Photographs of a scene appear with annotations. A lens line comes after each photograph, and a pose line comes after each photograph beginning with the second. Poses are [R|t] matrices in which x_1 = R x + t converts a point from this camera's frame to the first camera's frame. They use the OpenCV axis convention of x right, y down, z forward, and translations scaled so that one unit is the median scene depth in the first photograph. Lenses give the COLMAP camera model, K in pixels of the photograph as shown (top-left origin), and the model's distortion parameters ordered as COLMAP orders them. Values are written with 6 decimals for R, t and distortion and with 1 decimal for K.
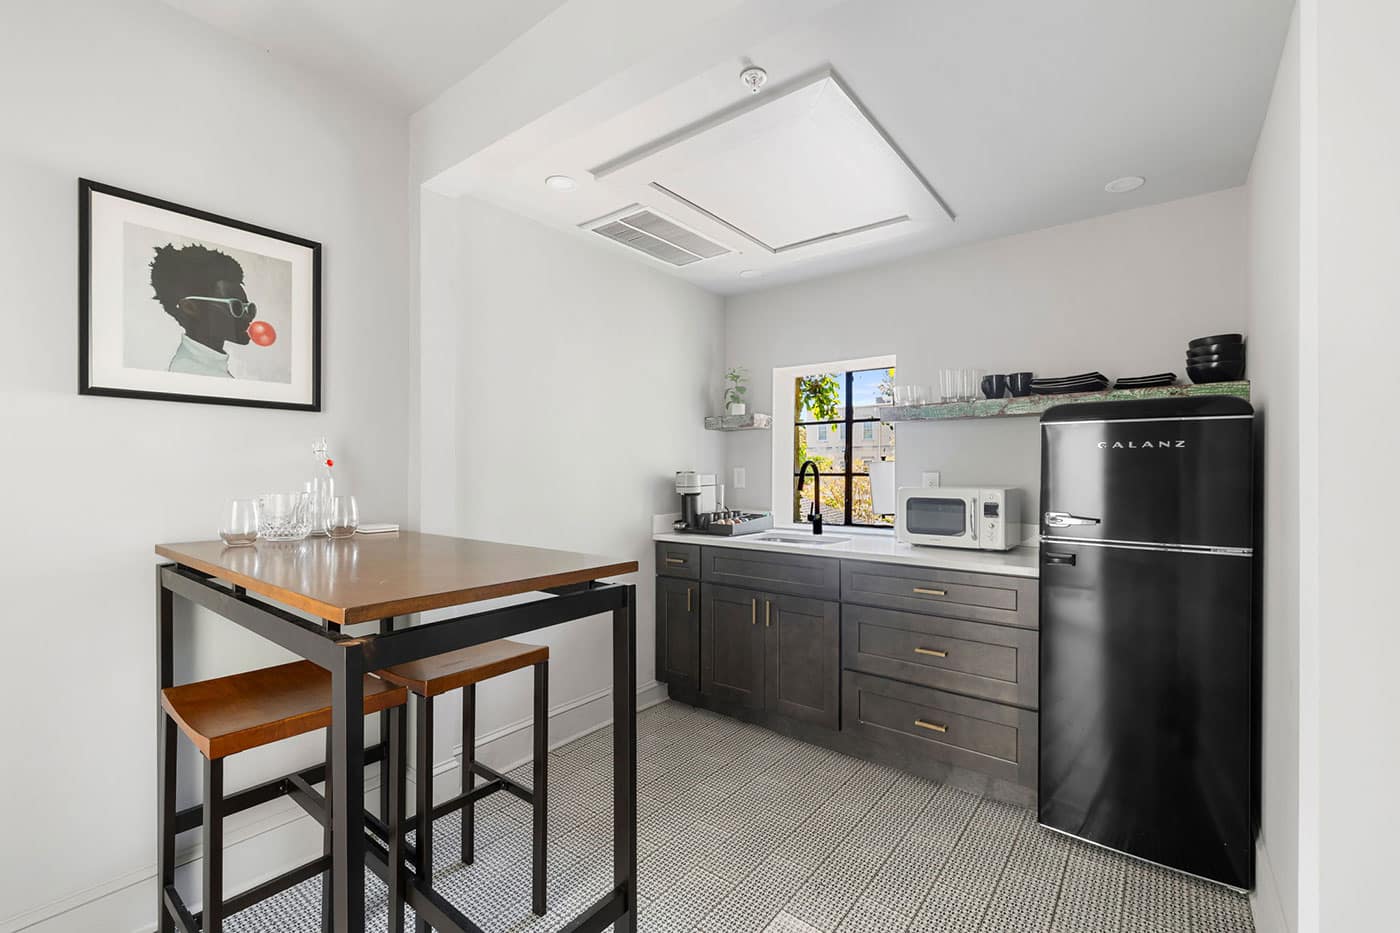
lens RADIAL K [[647.4, 0, 700.1], [0, 647.4, 468.8], [0, 0, 1]] dist [-0.008700, 0.000883]
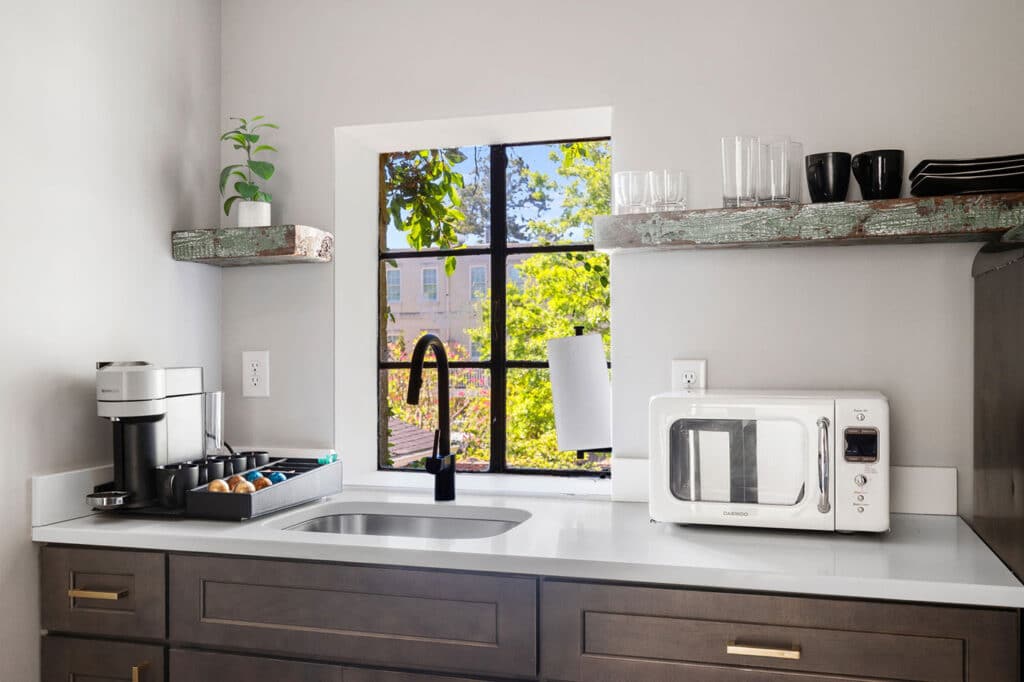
lens RADIAL K [[969.4, 0, 517.4], [0, 969.4, 361.4], [0, 0, 1]] dist [0.008837, 0.000000]
pose [[0.933958, -0.008084, 0.357291, -0.009360], [0.003211, 0.999894, 0.014230, -0.003630], [-0.357368, -0.012143, 0.933885, 0.358318]]
